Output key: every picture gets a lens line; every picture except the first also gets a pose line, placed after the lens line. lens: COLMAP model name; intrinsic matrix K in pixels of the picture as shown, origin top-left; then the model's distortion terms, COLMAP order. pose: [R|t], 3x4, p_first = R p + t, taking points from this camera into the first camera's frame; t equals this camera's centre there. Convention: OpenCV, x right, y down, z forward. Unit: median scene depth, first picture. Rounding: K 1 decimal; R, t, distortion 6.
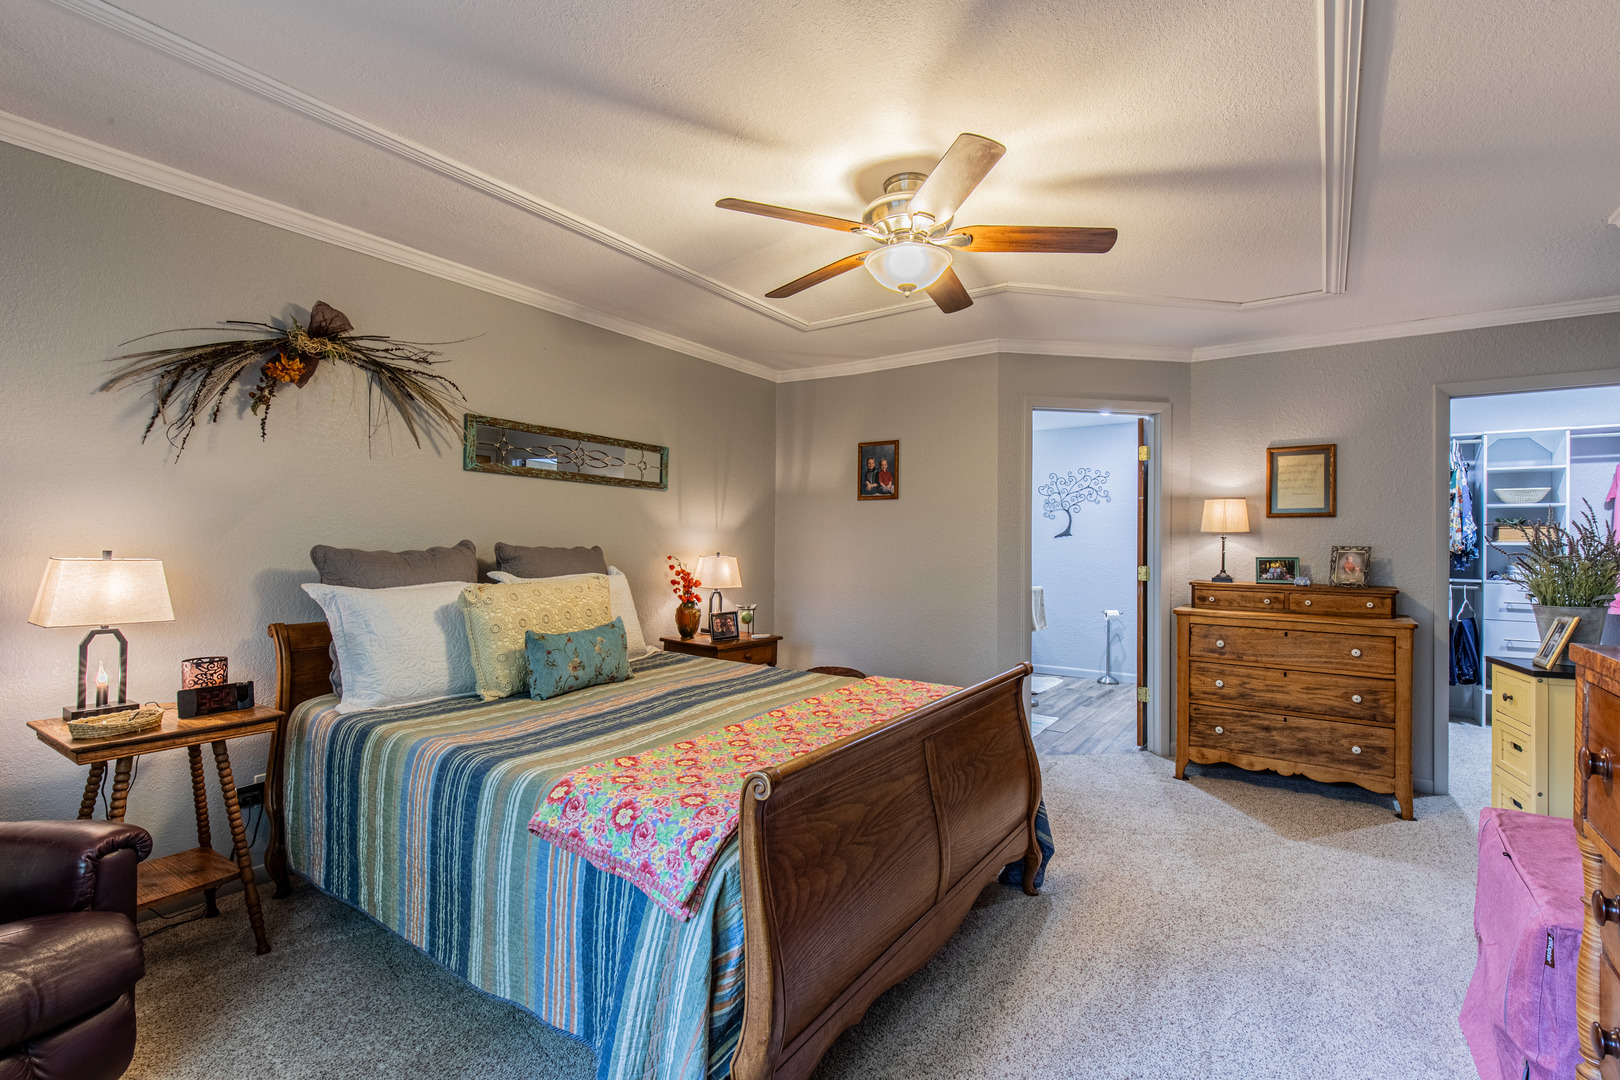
lens RADIAL K [[726.2, 0, 824.2], [0, 726.2, 541.1], [0, 0, 1]] dist [0.010357, -0.000815]
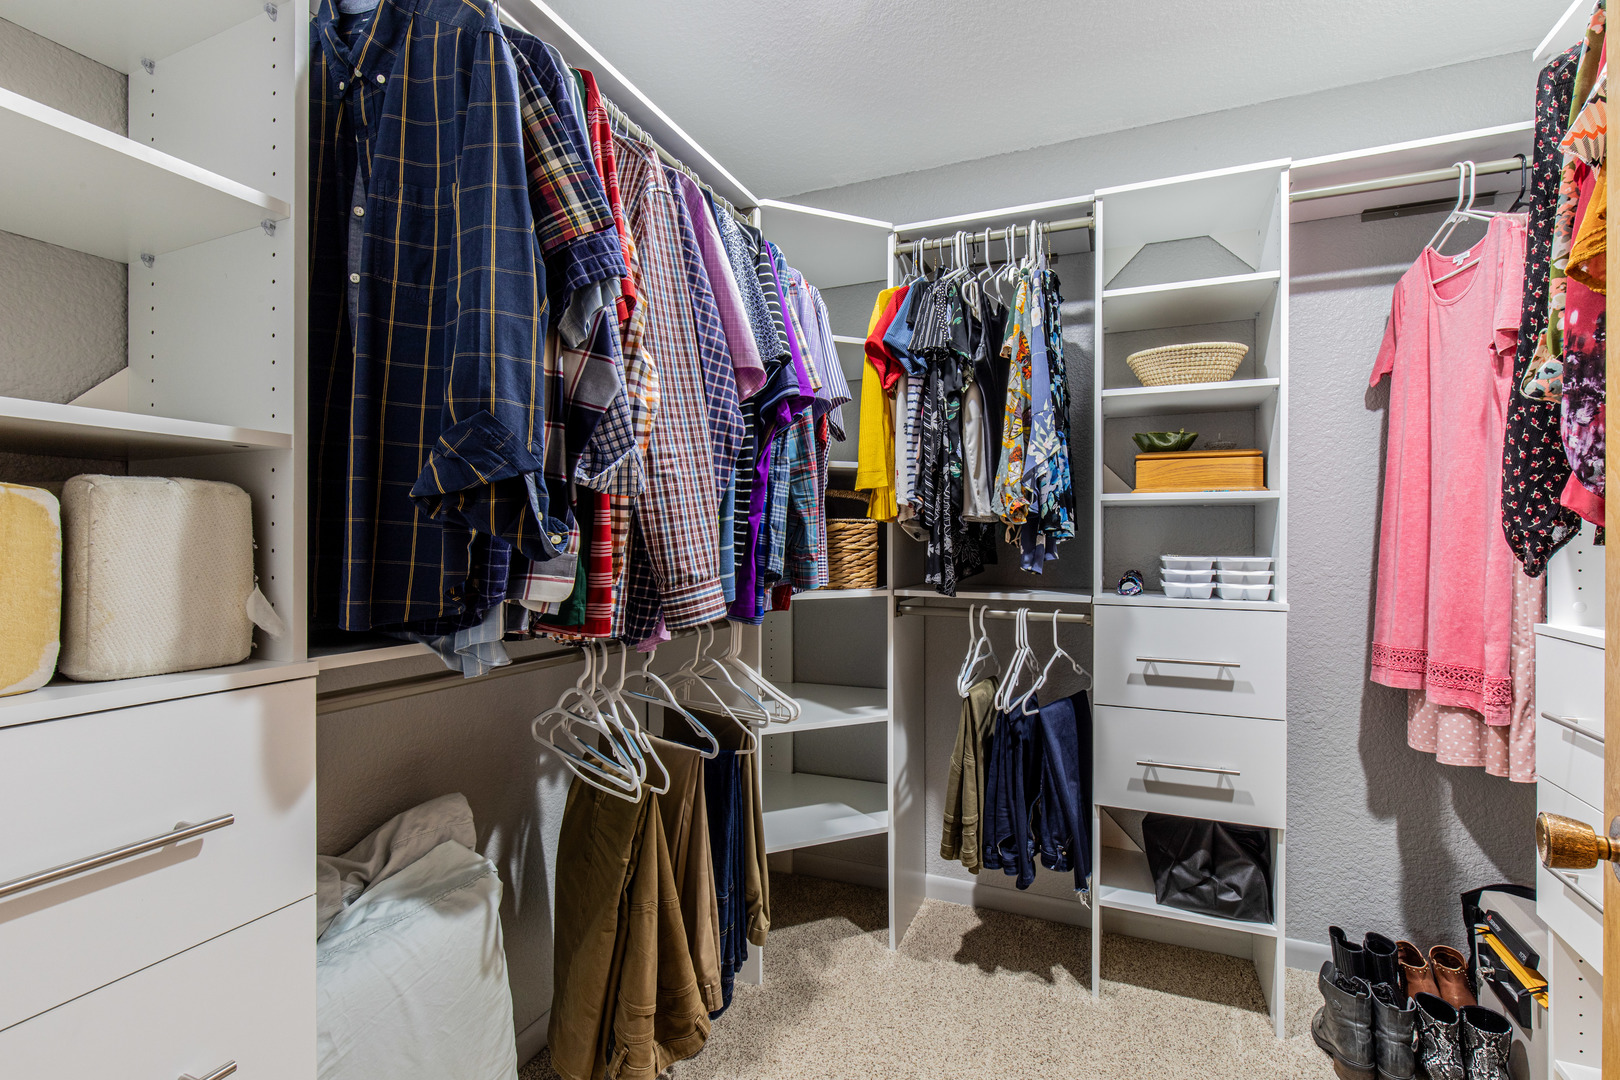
lens RADIAL K [[726.2, 0, 824.2], [0, 726.2, 541.1], [0, 0, 1]] dist [0.010357, -0.000815]
pose [[0.979739, -0.012504, 0.199886, 0.699255], [0.010456, 0.999882, 0.011297, 0.020008], [-0.200004, -0.008978, 0.979754, 0.673966]]
